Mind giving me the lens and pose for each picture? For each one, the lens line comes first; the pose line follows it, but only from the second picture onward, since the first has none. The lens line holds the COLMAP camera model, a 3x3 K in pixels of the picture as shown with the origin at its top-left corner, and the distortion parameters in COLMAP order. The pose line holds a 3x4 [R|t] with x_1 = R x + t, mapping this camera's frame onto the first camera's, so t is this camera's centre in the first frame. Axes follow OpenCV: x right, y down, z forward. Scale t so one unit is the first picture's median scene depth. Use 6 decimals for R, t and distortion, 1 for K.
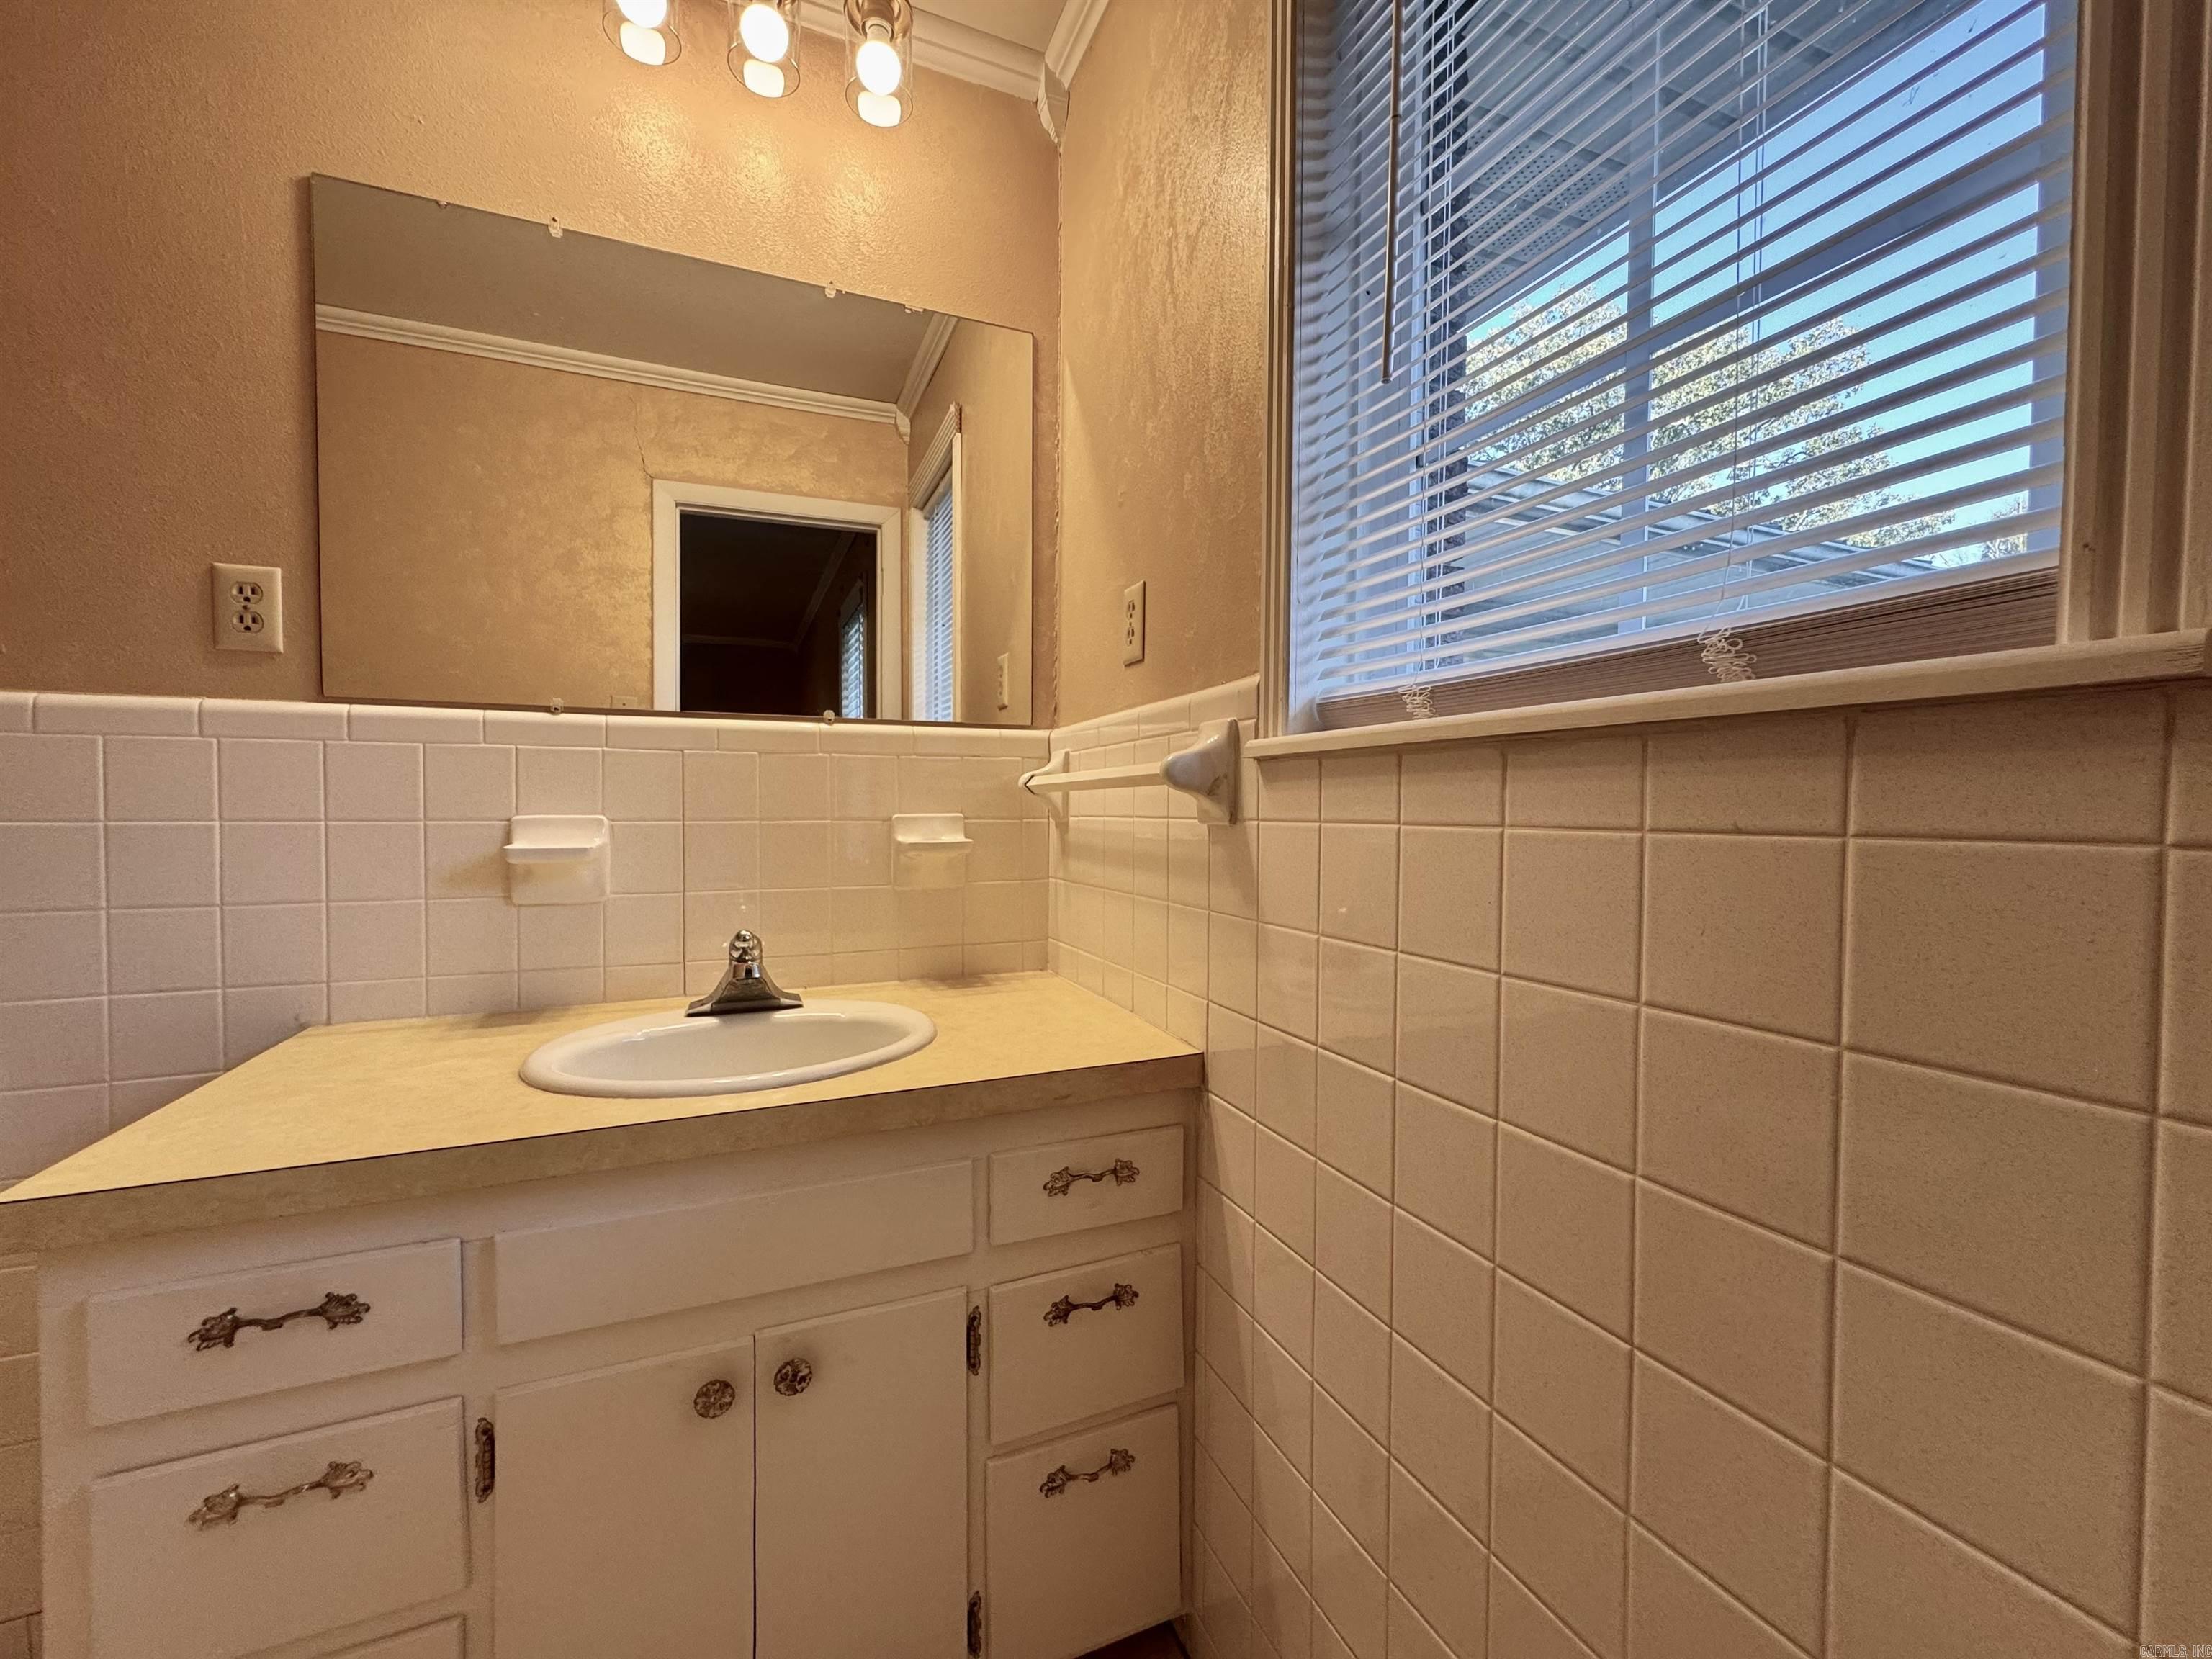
lens RADIAL K [[889.8, 0, 1104.9], [0, 889.8, 825.0], [0, 0, 1]] dist [-0.001629, 0.000041]
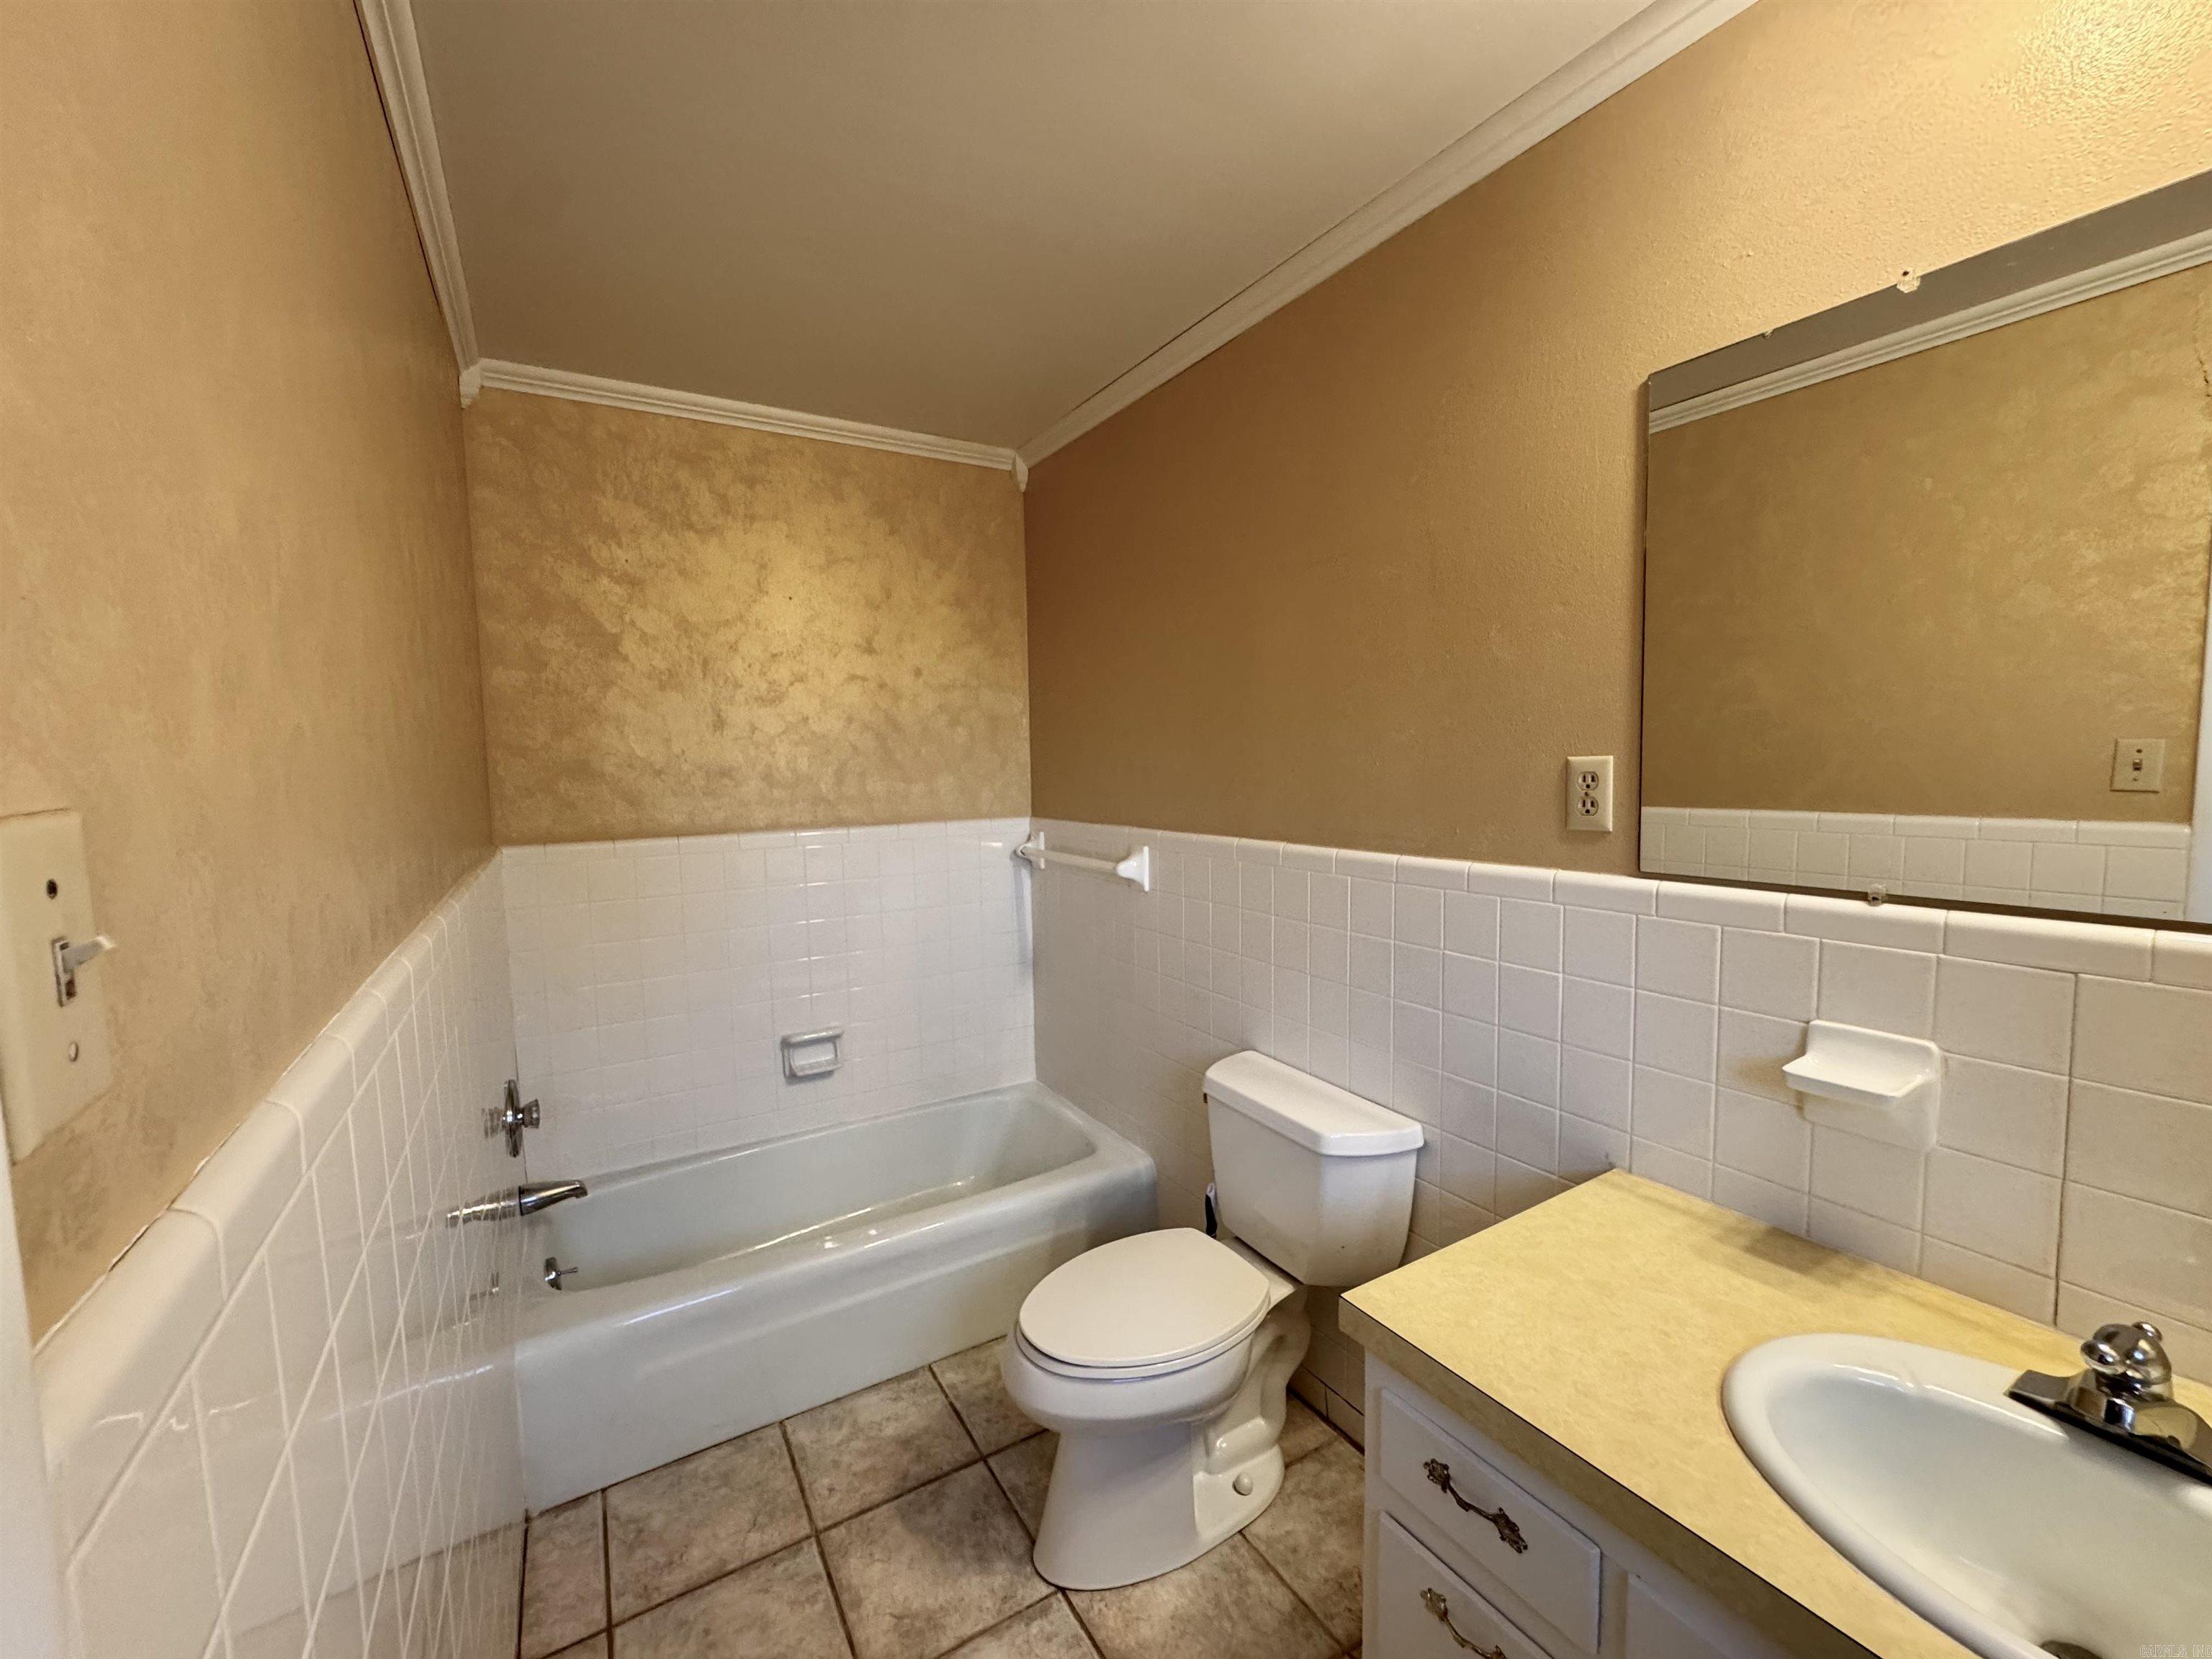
lens RADIAL K [[884.7, 0, 1104.4], [0, 884.7, 828.5], [0, 0, 1]] dist [-0.002449, 0.000144]
pose [[0.141583, 0.069076, -0.987513, 0.075112], [-0.002376, 0.997583, 0.069440, -0.266911], [0.989923, -0.007486, 0.141405, 0.210520]]
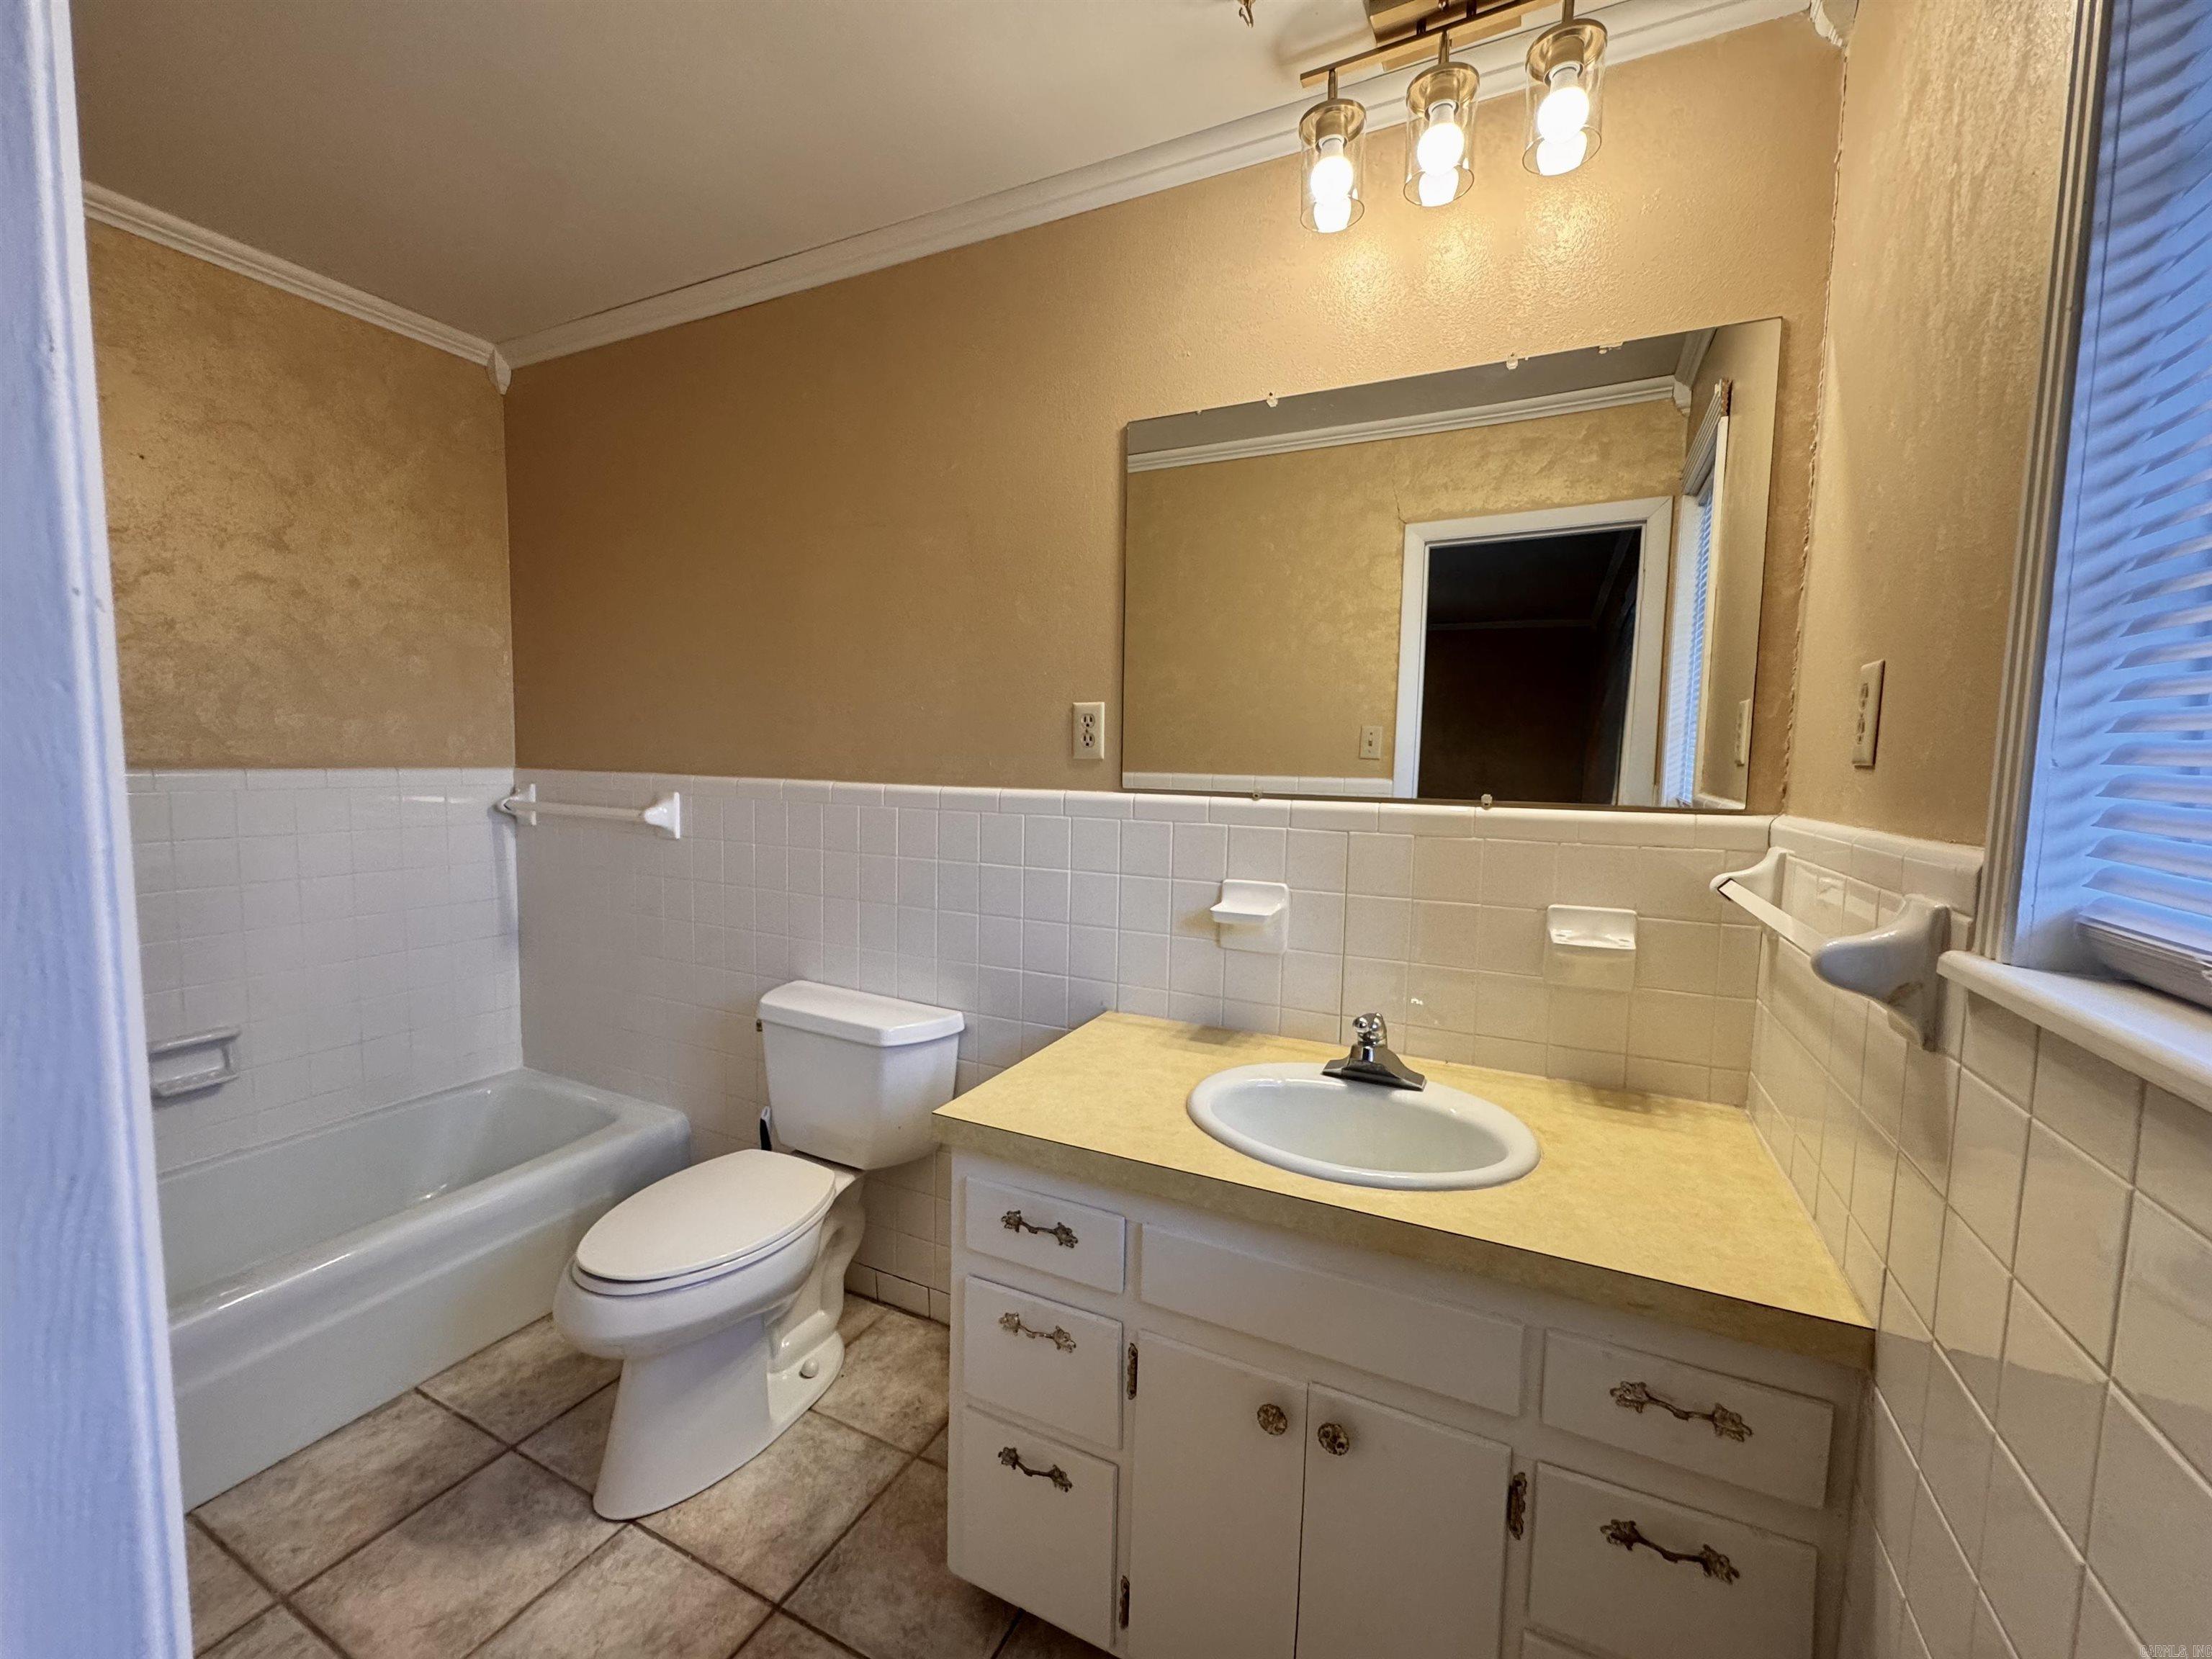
lens RADIAL K [[884.7, 0, 1104.4], [0, 884.7, 828.5], [0, 0, 1]] dist [-0.002449, 0.000144]
pose [[0.654905, 0.069898, -0.752471, 0.190934], [-0.033495, 0.997420, 0.063500, -0.167990], [0.754968, -0.016382, 0.655557, 0.029875]]
